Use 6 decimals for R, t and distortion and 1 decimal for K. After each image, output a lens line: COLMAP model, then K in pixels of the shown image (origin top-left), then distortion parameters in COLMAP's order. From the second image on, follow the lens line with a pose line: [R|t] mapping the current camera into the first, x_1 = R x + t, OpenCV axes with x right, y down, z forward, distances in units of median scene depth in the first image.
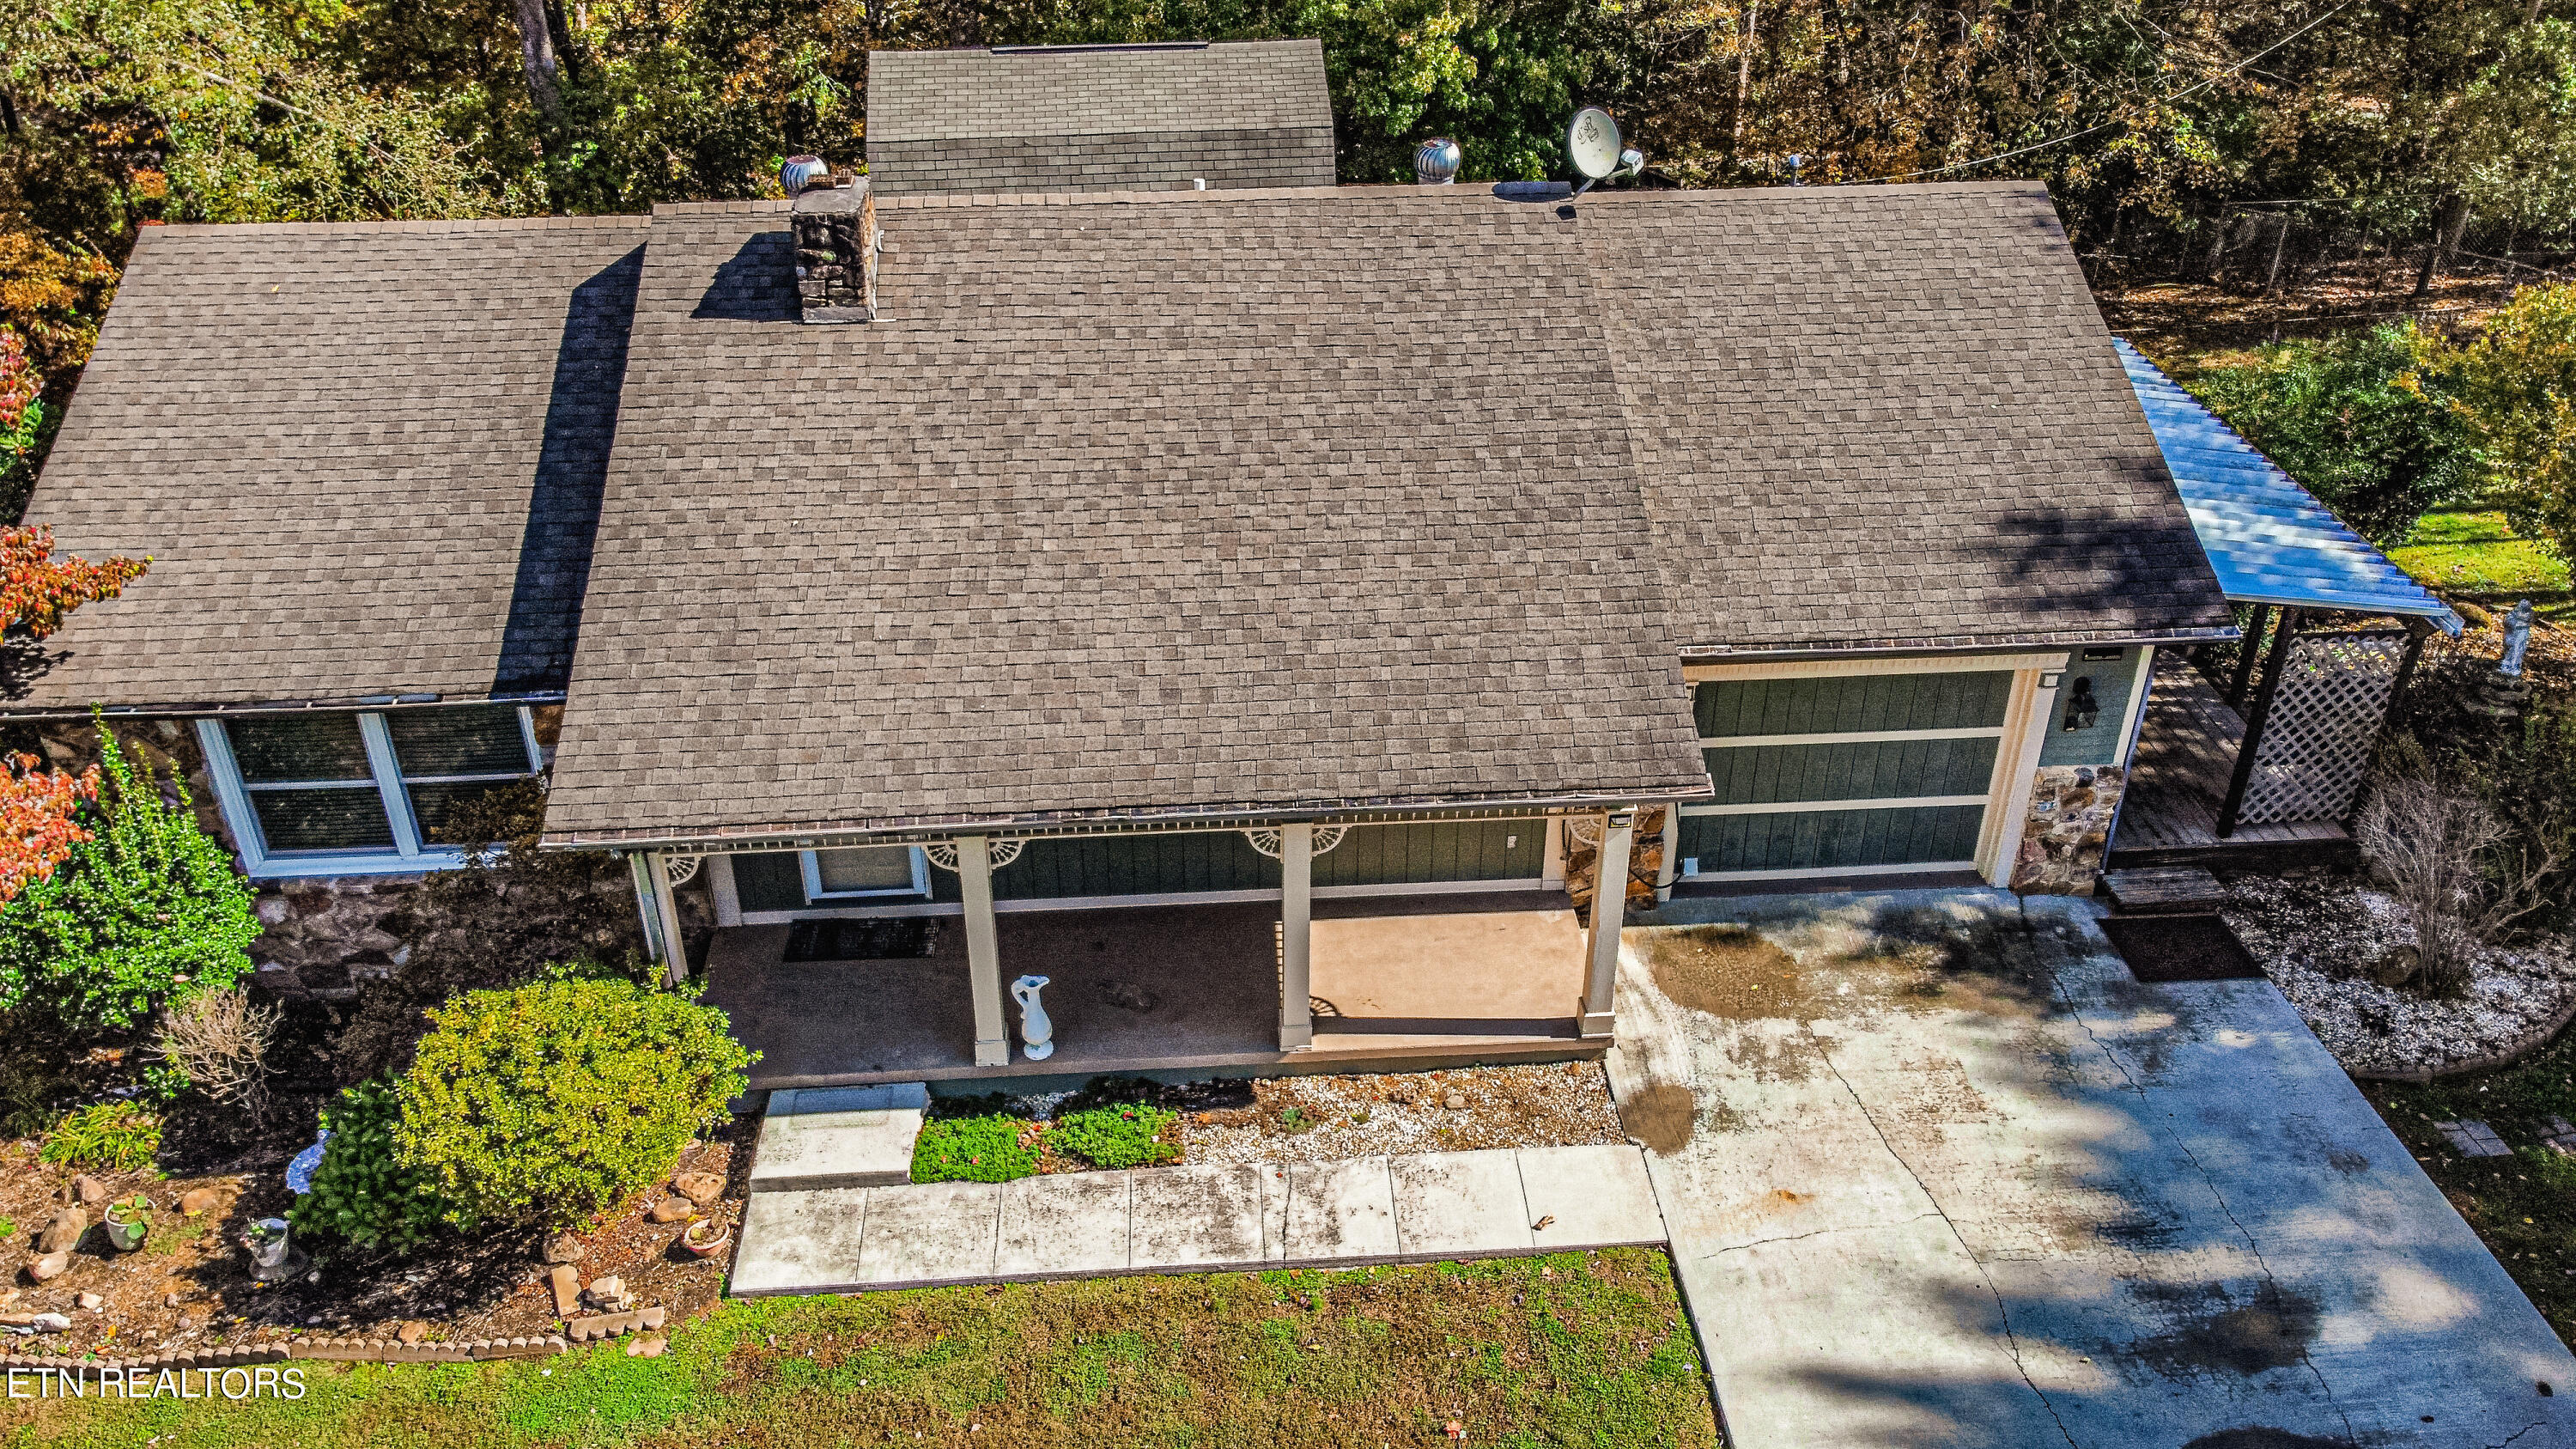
lens RADIAL K [[1948.7, 0, 1320.2], [0, 1948.7, 682.0], [0, 0, 1]] dist [-0.004119, -0.005580]
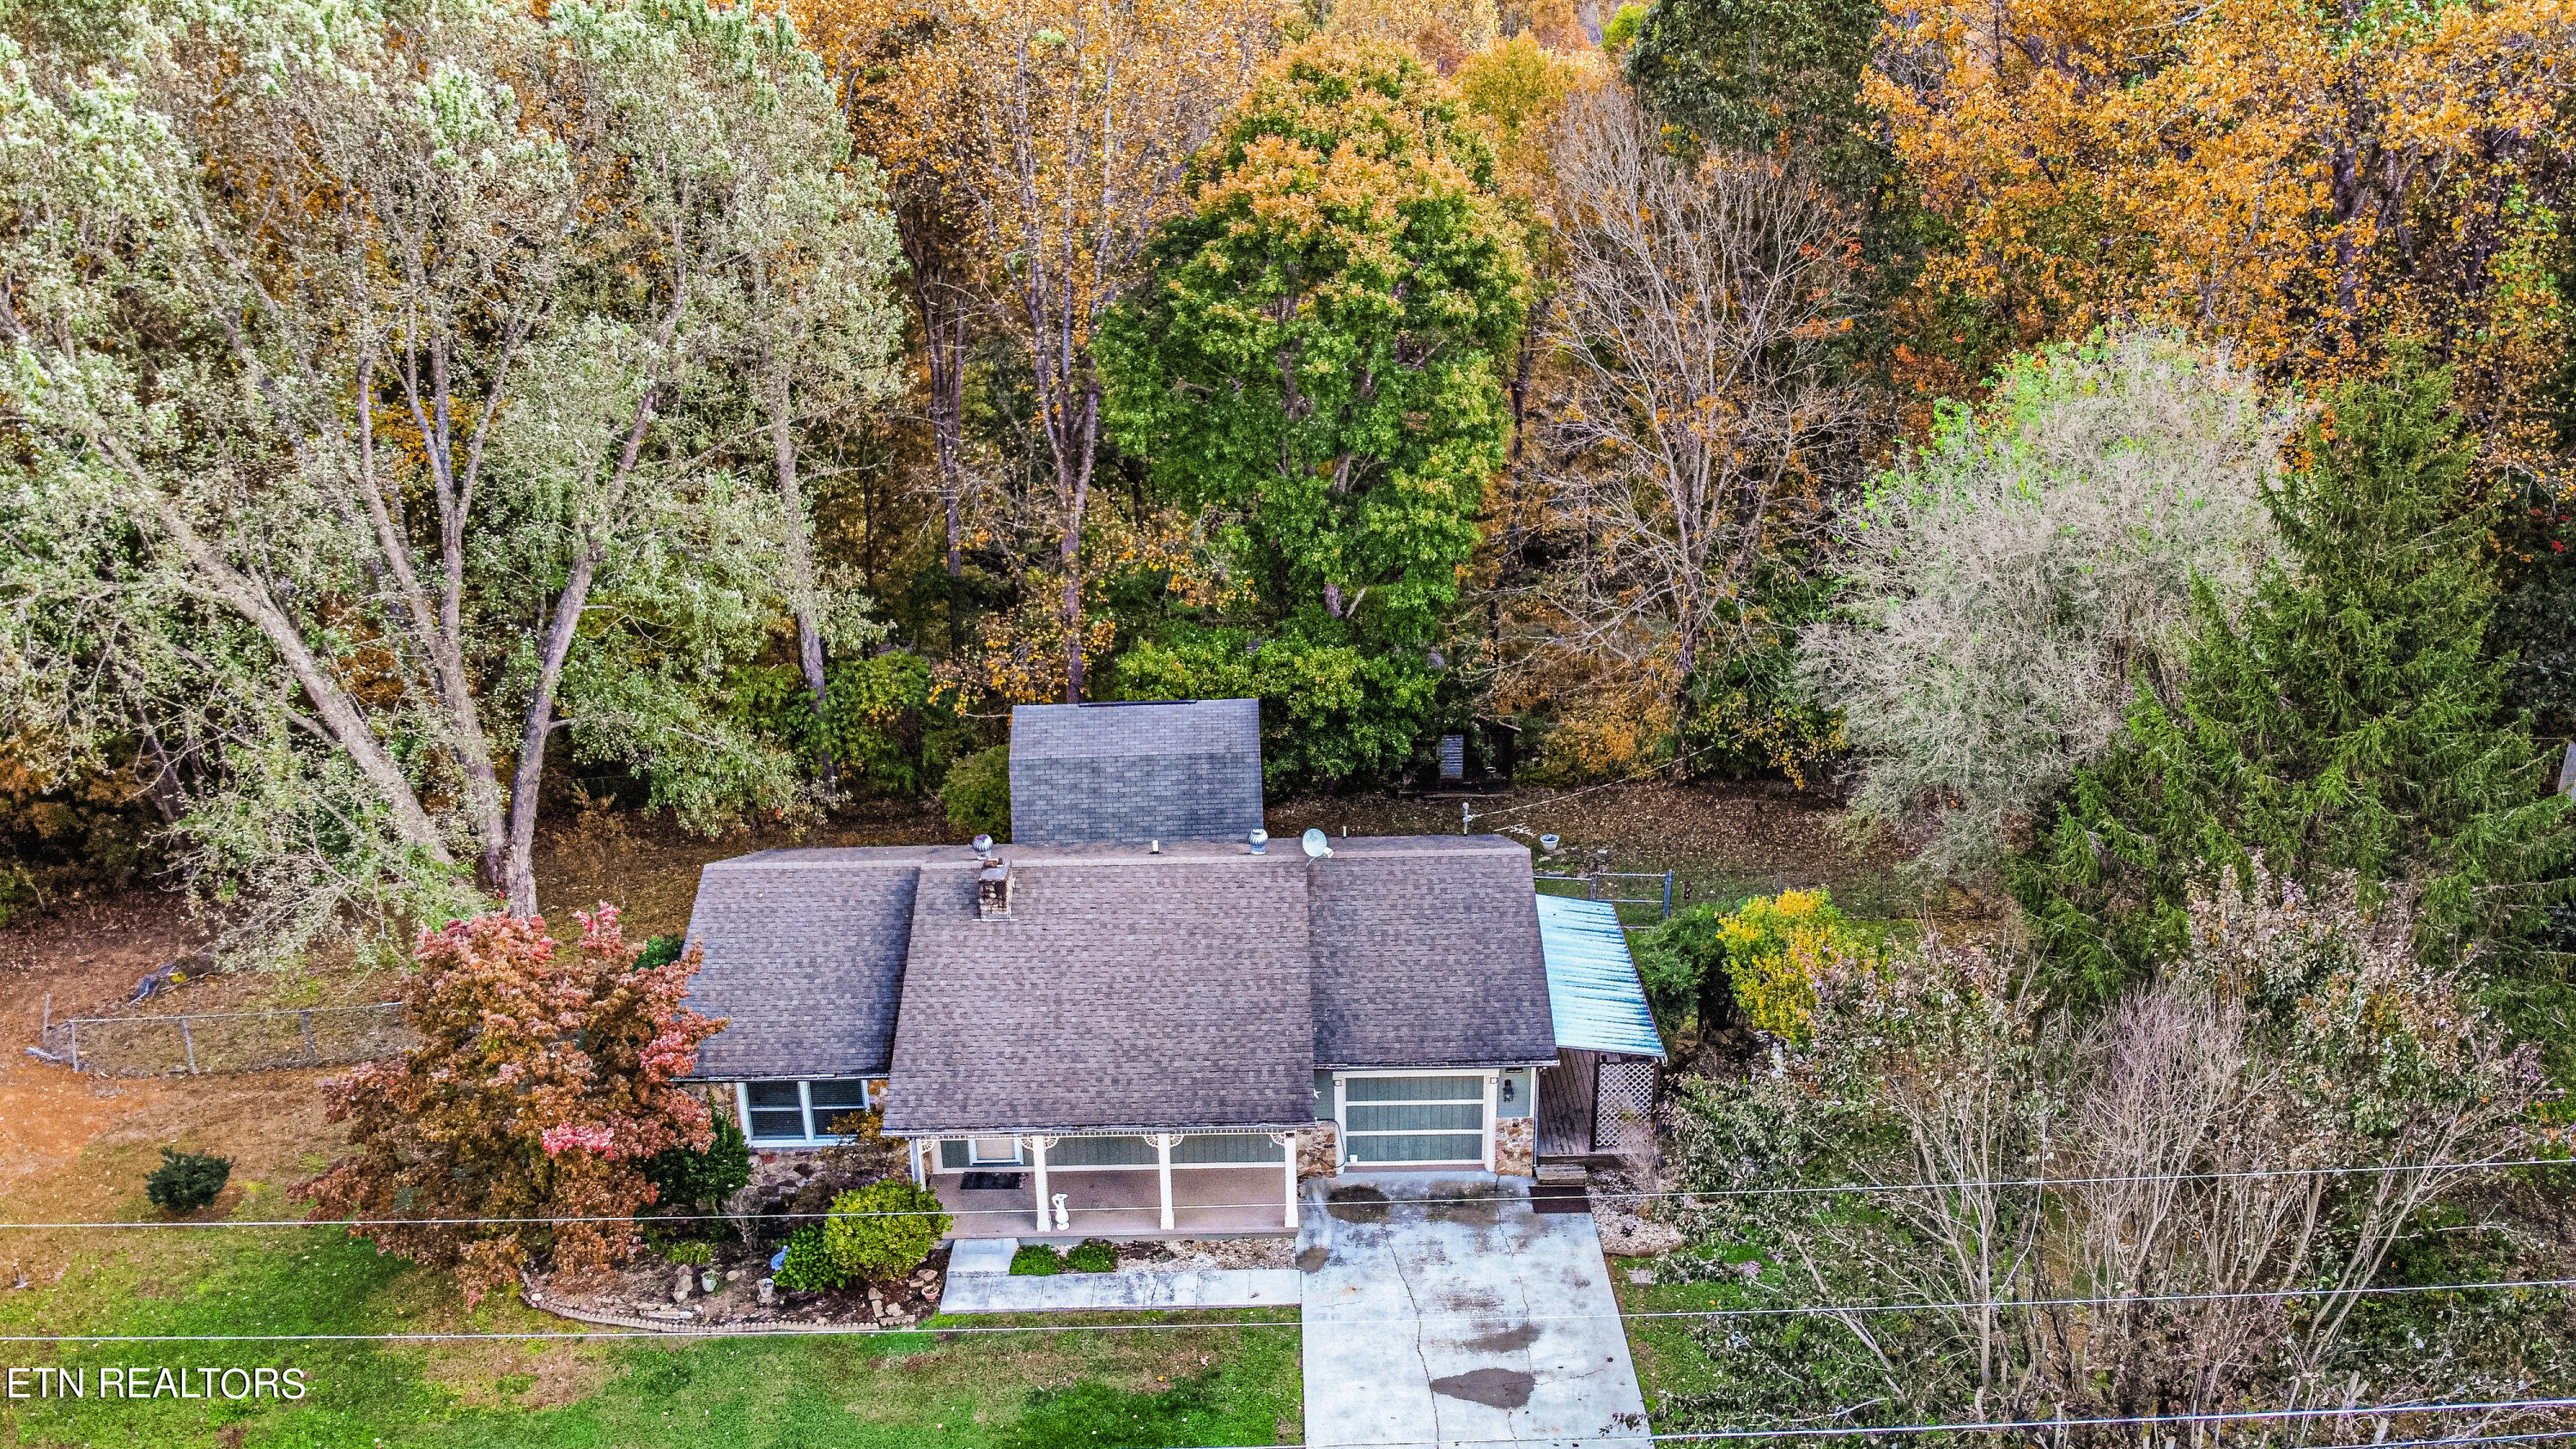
lens RADIAL K [[1827.8, 0, 1288.0], [0, 1827.8, 724.5], [0, 0, 1]] dist [-0.006476, -0.005150]
pose [[0.997751, 0.007853, -0.066562, 0.282580], [-0.018409, 0.987028, -0.159491, -0.071985], [0.064446, 0.160357, 0.984953, -1.330211]]
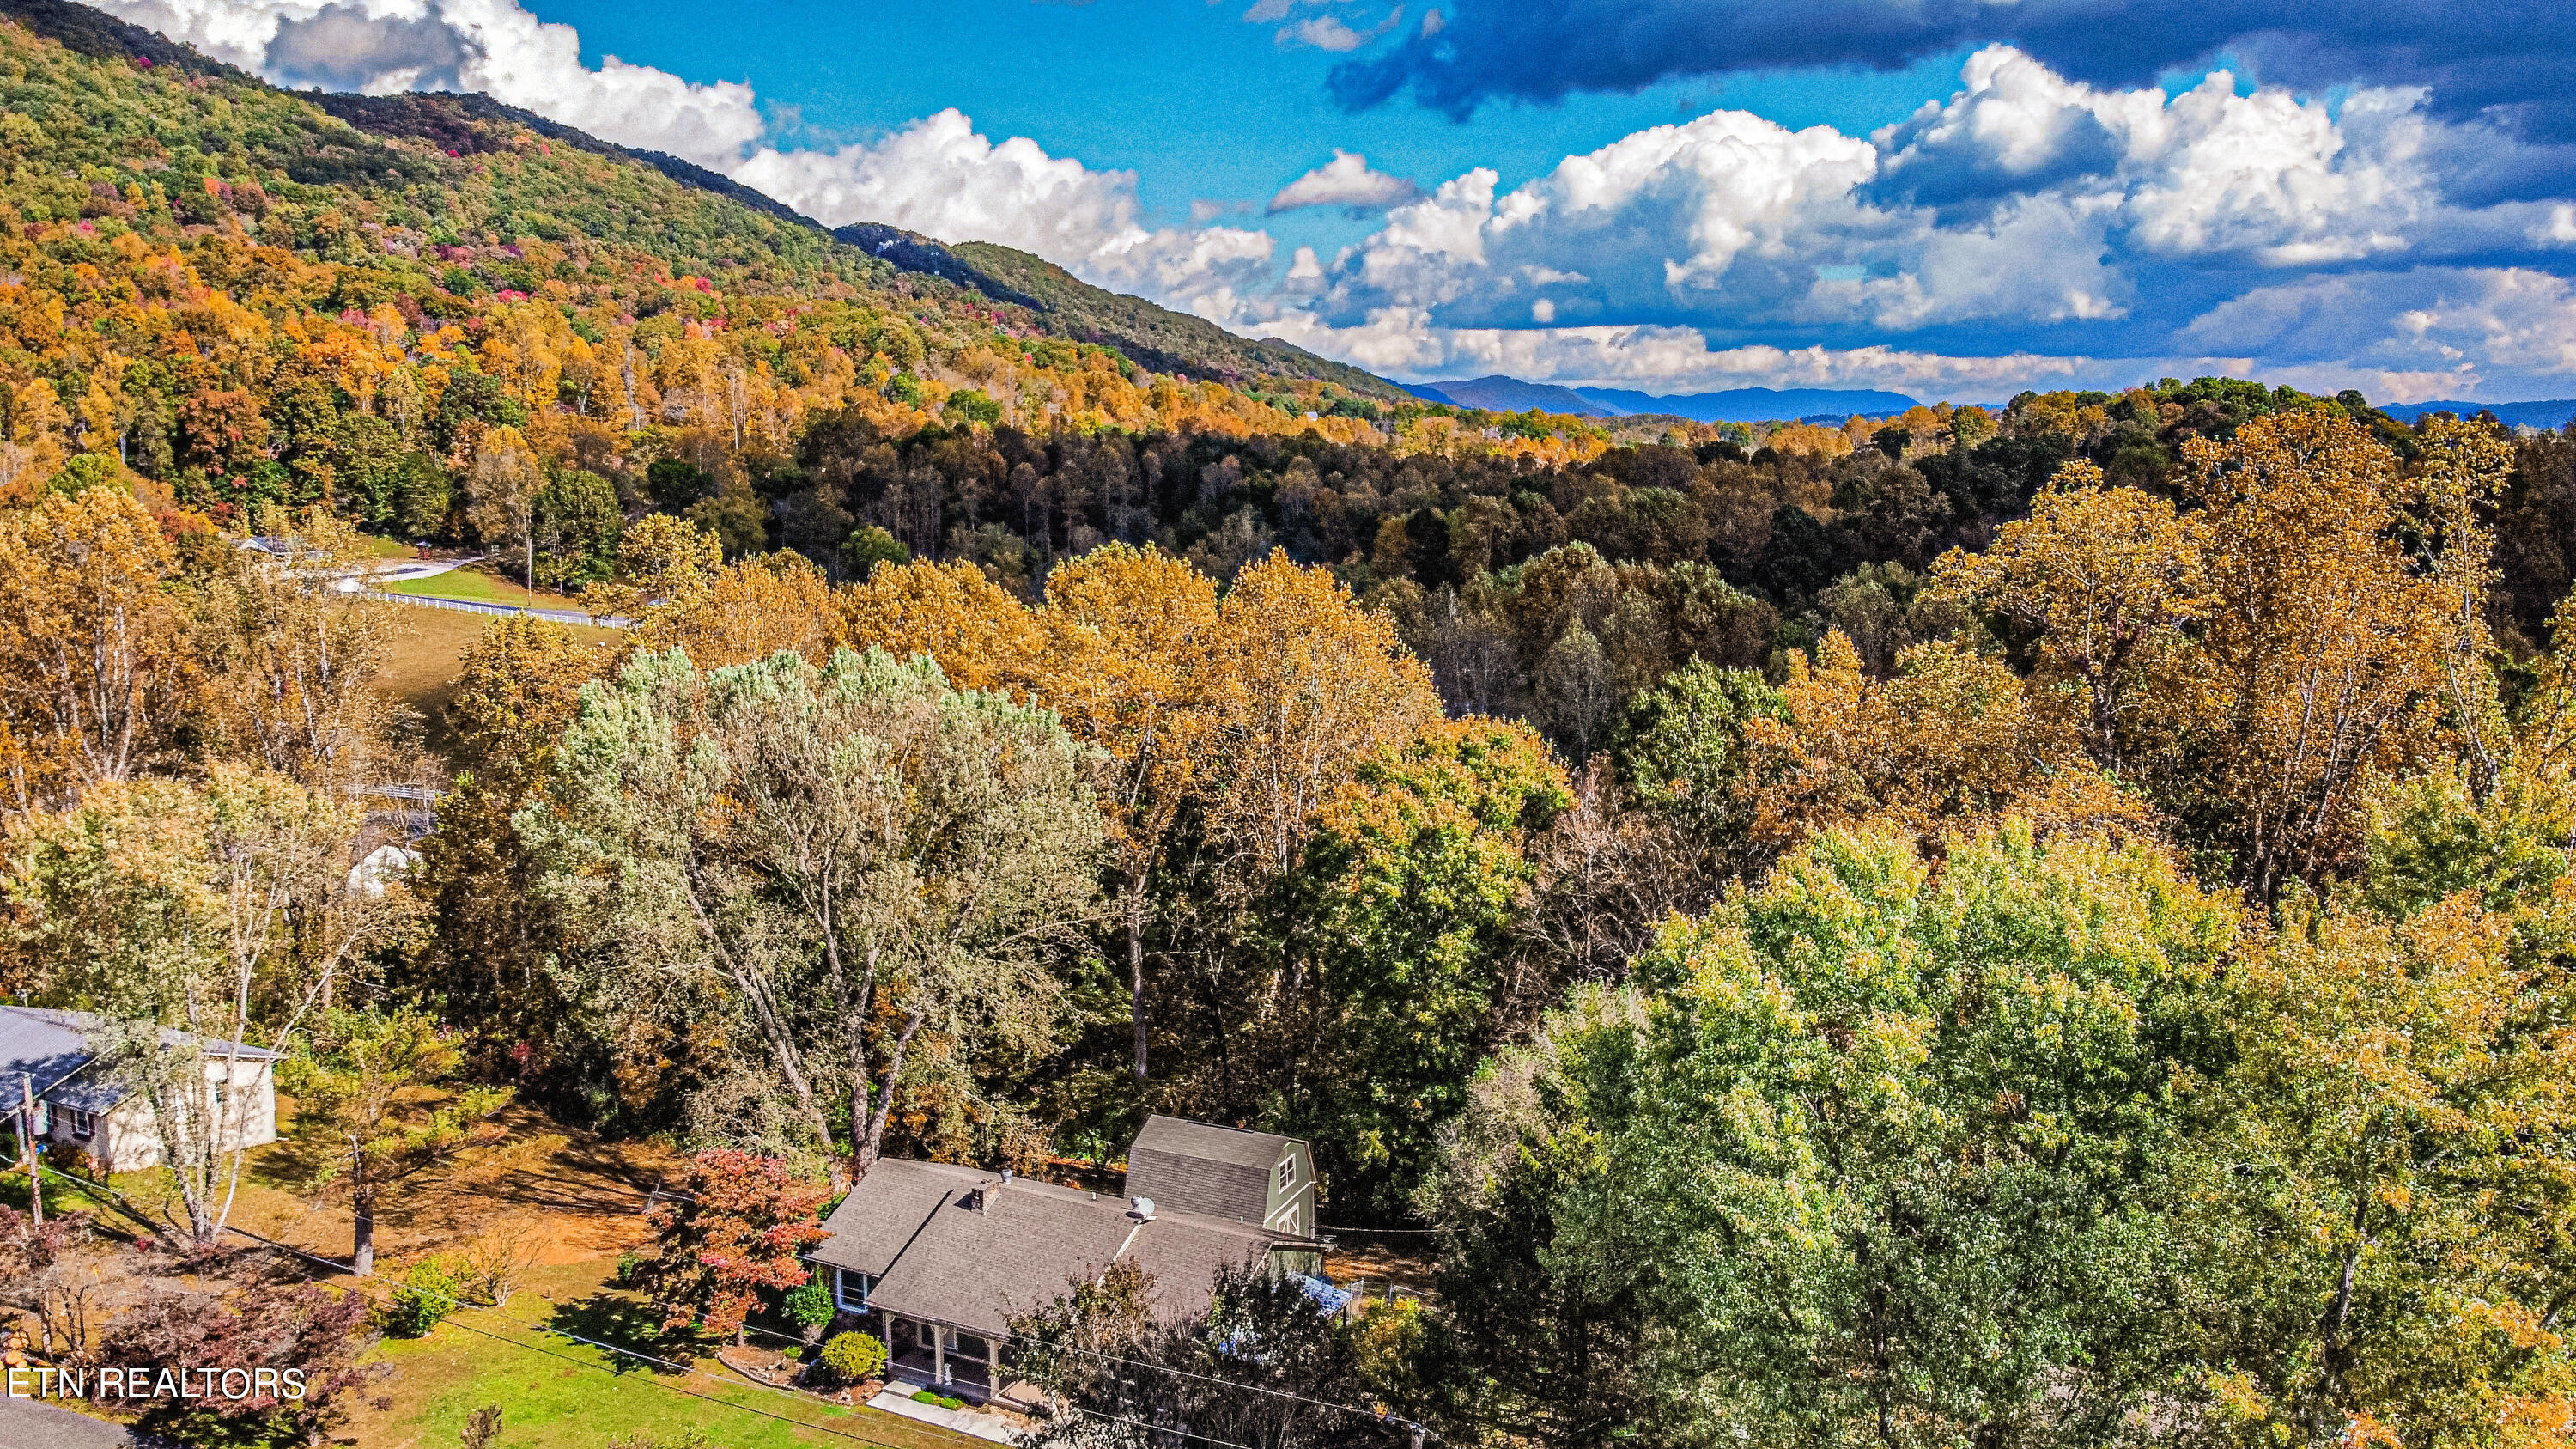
lens RADIAL K [[1827.8, 0, 1288.0], [0, 1827.8, 724.5], [0, 0, 1]] dist [-0.006476, -0.005150]
pose [[0.858752, 0.065800, -0.508149, 2.527838], [-0.260564, 0.909997, -0.322508, -0.039716], [0.441193, 0.409360, 0.798607, -2.602996]]
